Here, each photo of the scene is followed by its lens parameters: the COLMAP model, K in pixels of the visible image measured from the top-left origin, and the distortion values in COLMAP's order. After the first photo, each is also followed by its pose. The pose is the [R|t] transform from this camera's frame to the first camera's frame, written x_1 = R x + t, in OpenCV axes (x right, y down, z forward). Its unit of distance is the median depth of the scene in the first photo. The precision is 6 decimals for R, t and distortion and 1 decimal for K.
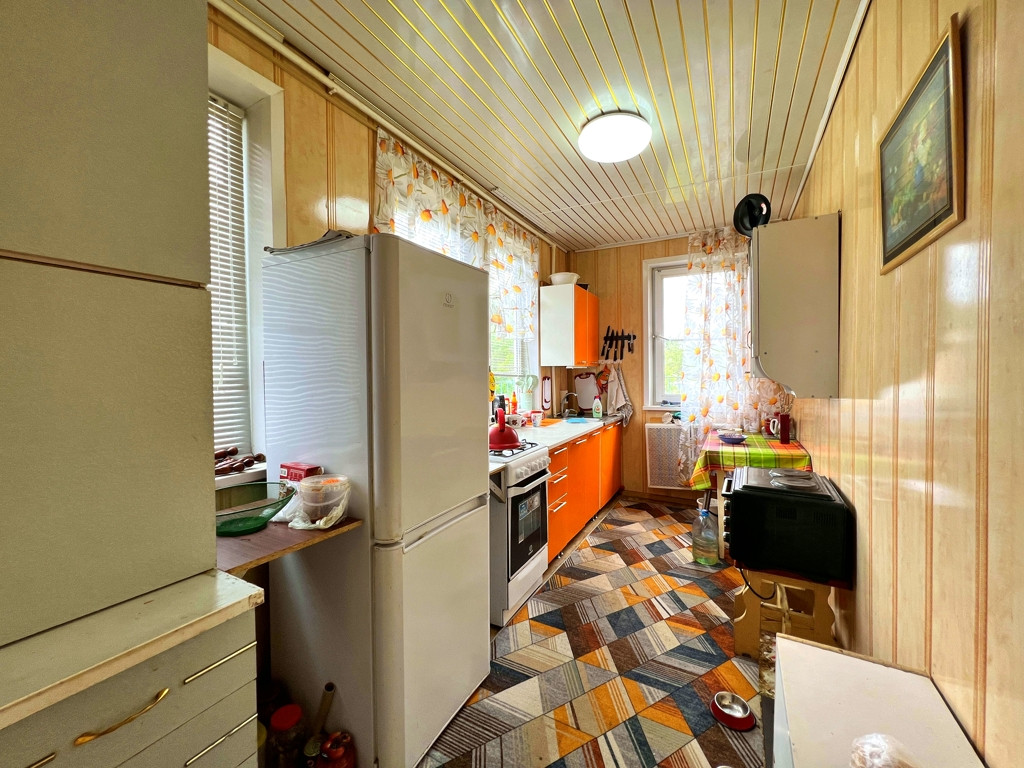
lens RADIAL K [[409.4, 0, 511.0], [0, 409.4, 383.6], [0, 0, 1]] dist [-0.003139, 0.000542]
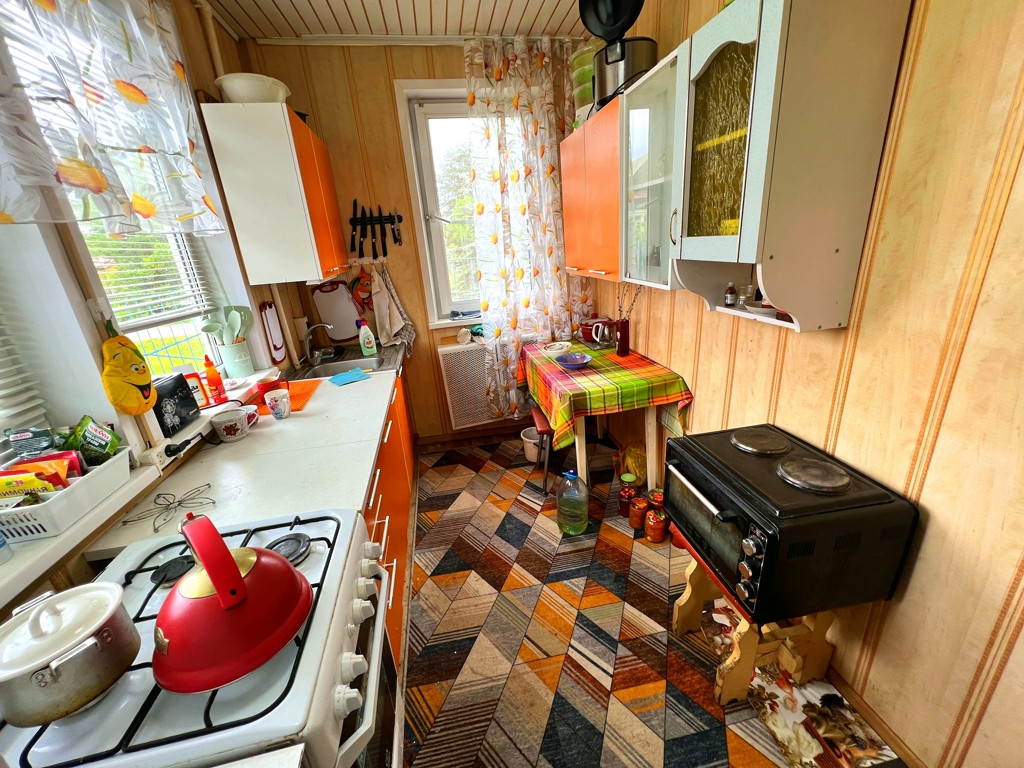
lens RADIAL K [[409.4, 0, 511.0], [0, 409.4, 383.6], [0, 0, 1]] dist [-0.003139, 0.000542]
pose [[0.776078, -0.252535, 0.577866, 0.000568], [0.081304, 0.948740, 0.305420, -0.055677], [-0.625374, -0.190047, 0.756829, 0.395319]]
